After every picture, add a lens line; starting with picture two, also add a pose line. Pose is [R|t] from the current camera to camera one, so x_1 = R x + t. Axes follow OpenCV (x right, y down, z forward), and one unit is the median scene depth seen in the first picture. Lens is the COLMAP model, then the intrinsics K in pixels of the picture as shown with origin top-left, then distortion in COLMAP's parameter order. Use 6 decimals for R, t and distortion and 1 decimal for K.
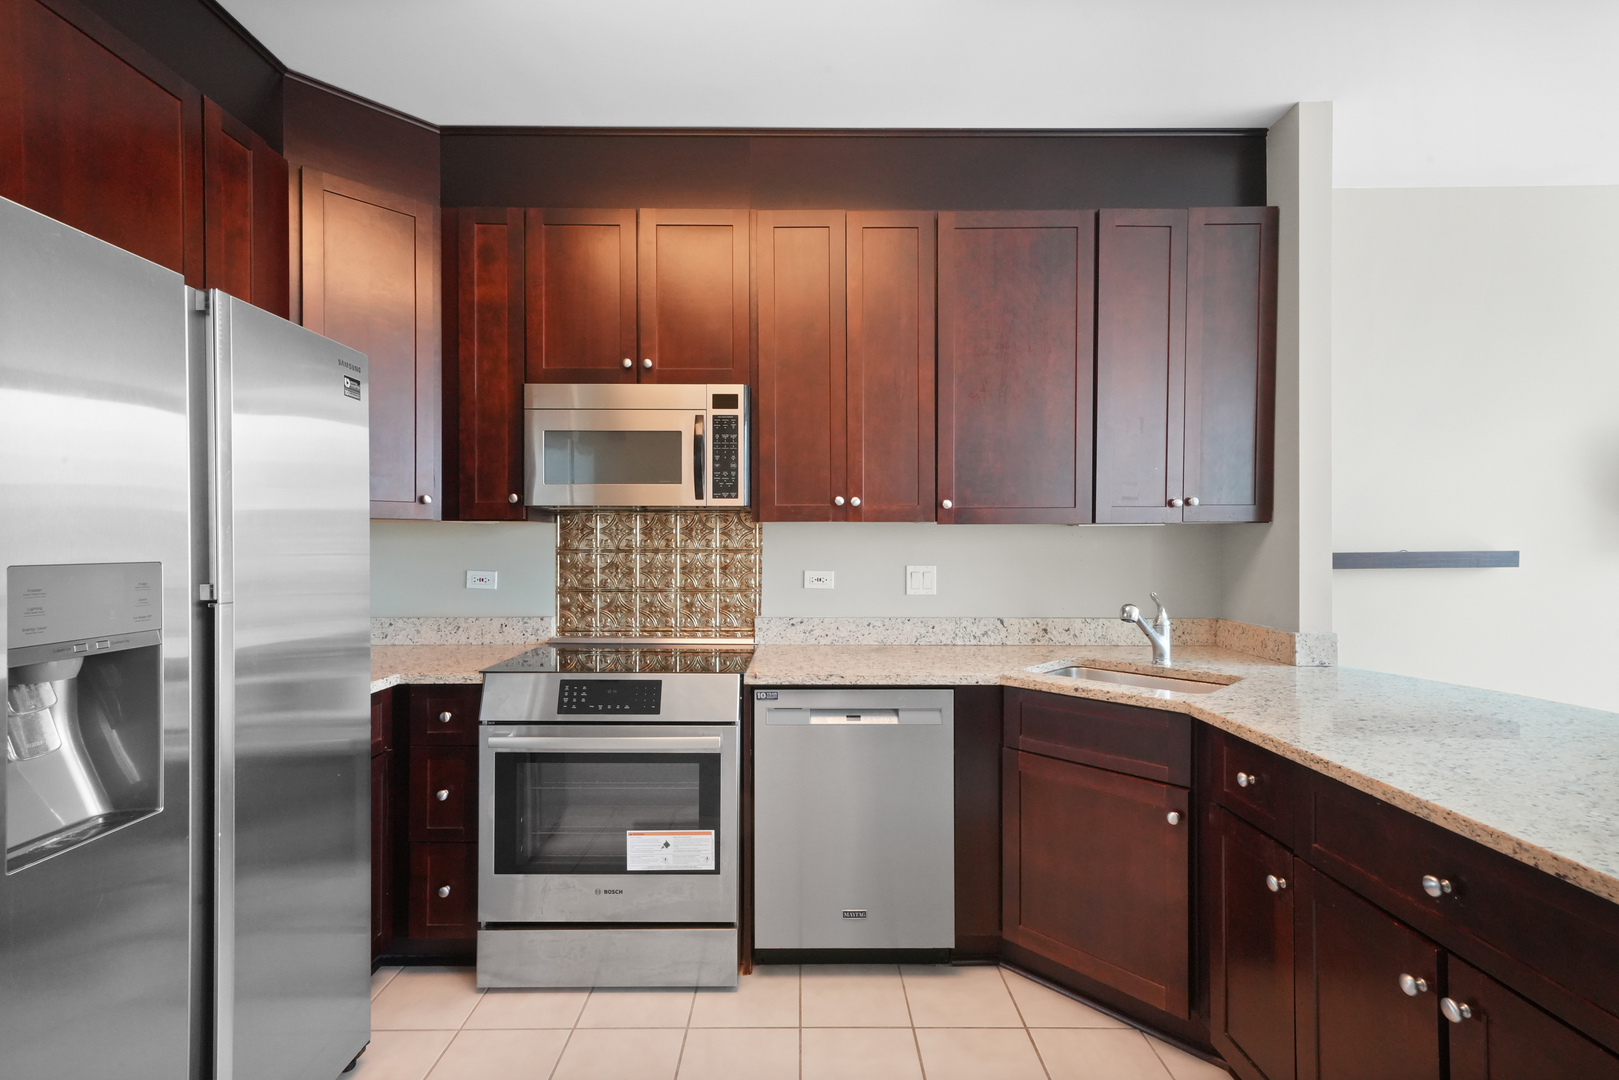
lens RADIAL K [[756.5, 0, 805.3], [0, 756.5, 540.1], [0, 0, 1]] dist [0.009880, 0.002915]
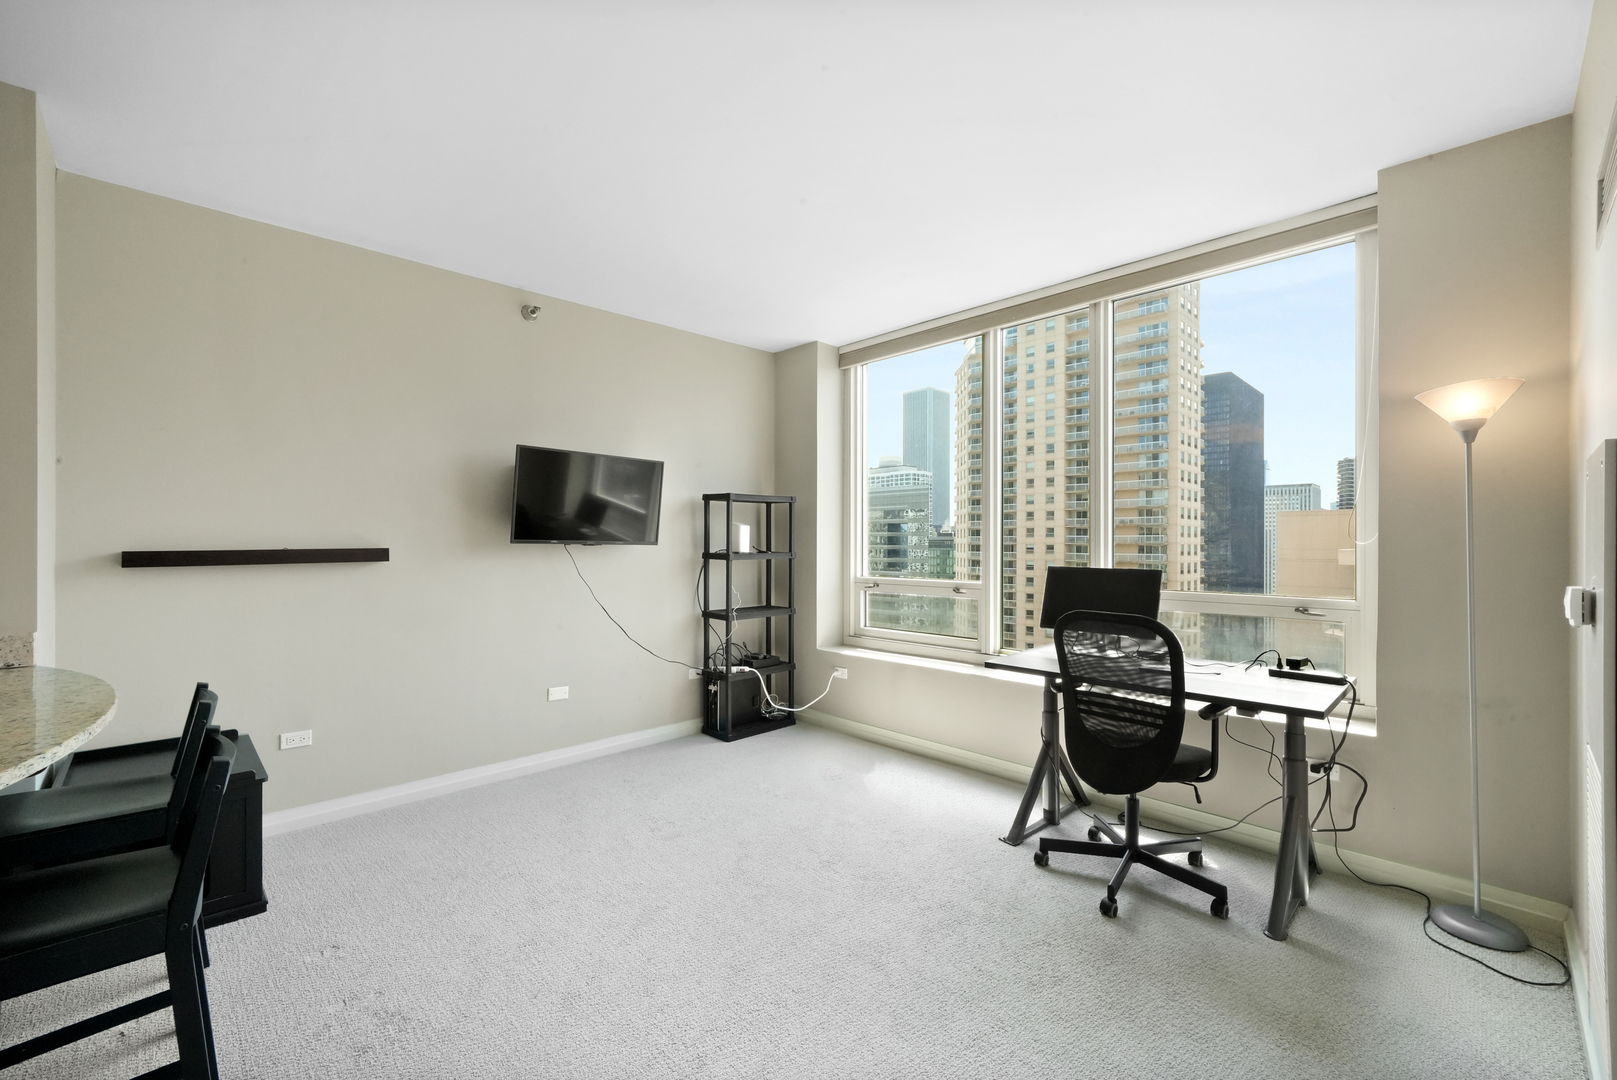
lens RADIAL K [[671.0, 0, 808.4], [0, 671.0, 544.4], [0, 0, 1]] dist [-0.003057, 0.001471]
pose [[0.720235, 0.000679, 0.693730, 0.777167], [-0.003911, 0.999988, 0.003082, 0.002168], [-0.693719, -0.004933, 0.720229, -0.299772]]
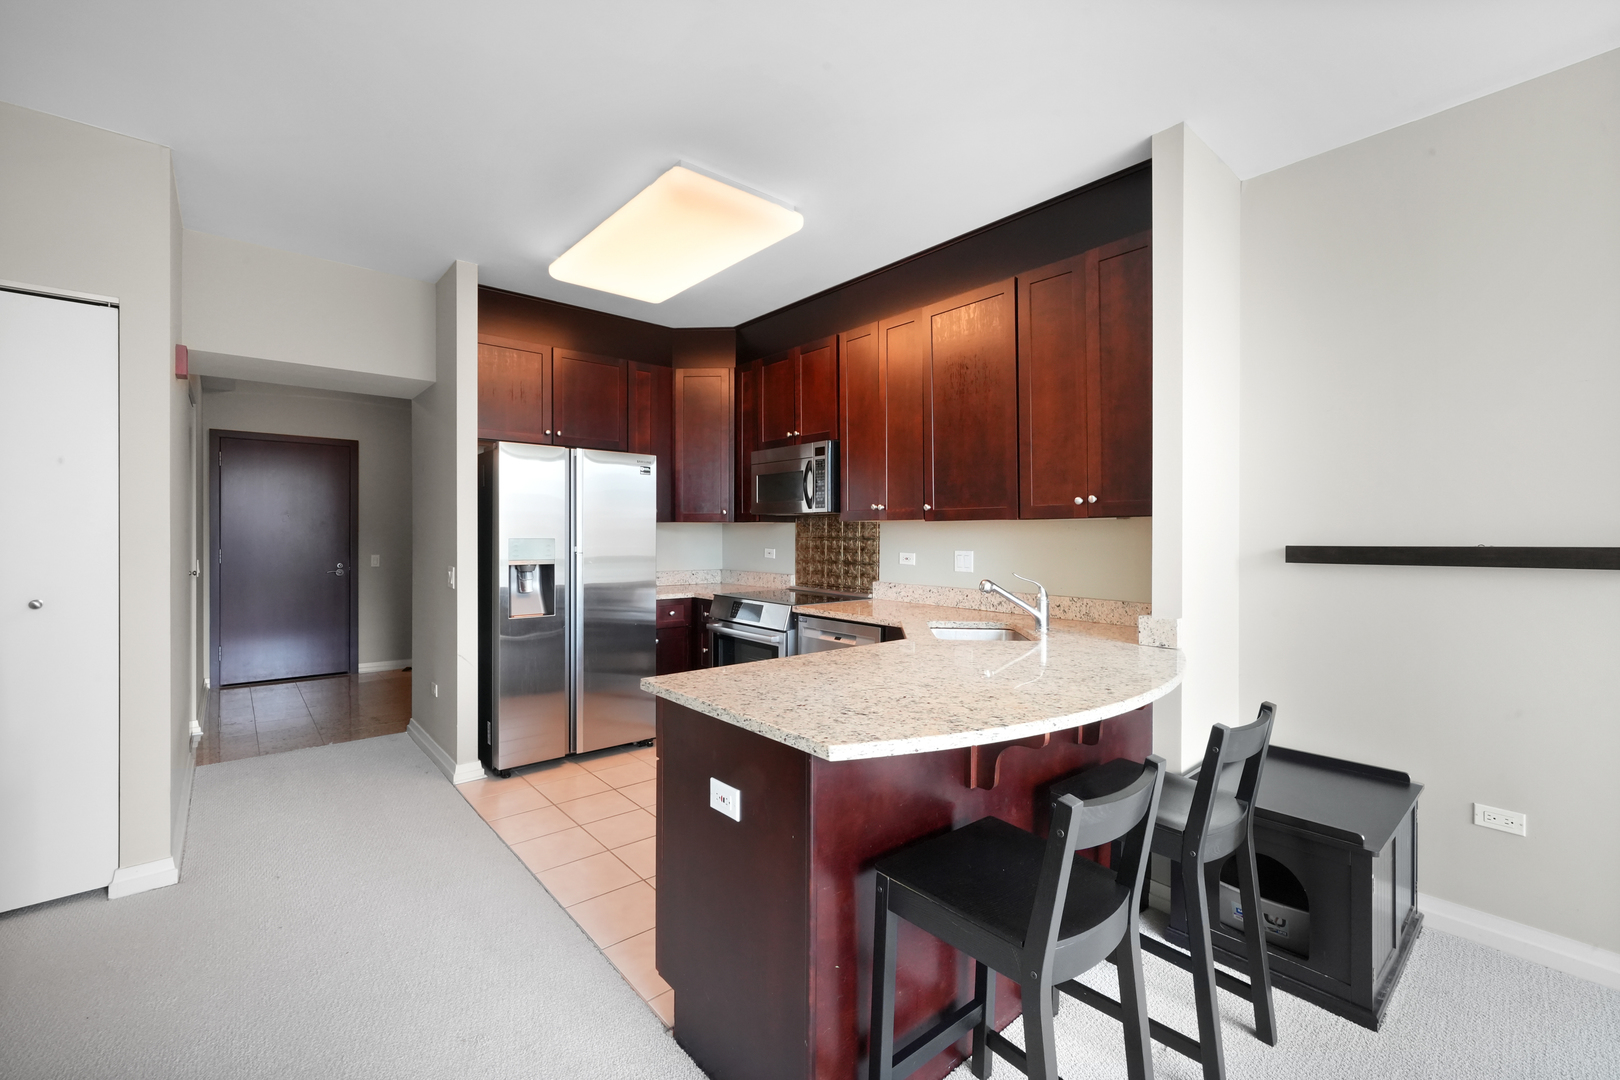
lens RADIAL K [[672.2, 0, 807.3], [0, 672.2, 535.9], [0, 0, 1]] dist [-0.003057, 0.001471]
pose [[0.644528, 0.004369, -0.764569, 1.029555], [-0.002942, 0.999990, 0.003234, 0.003981], [0.764575, 0.000165, 0.644534, -0.008385]]
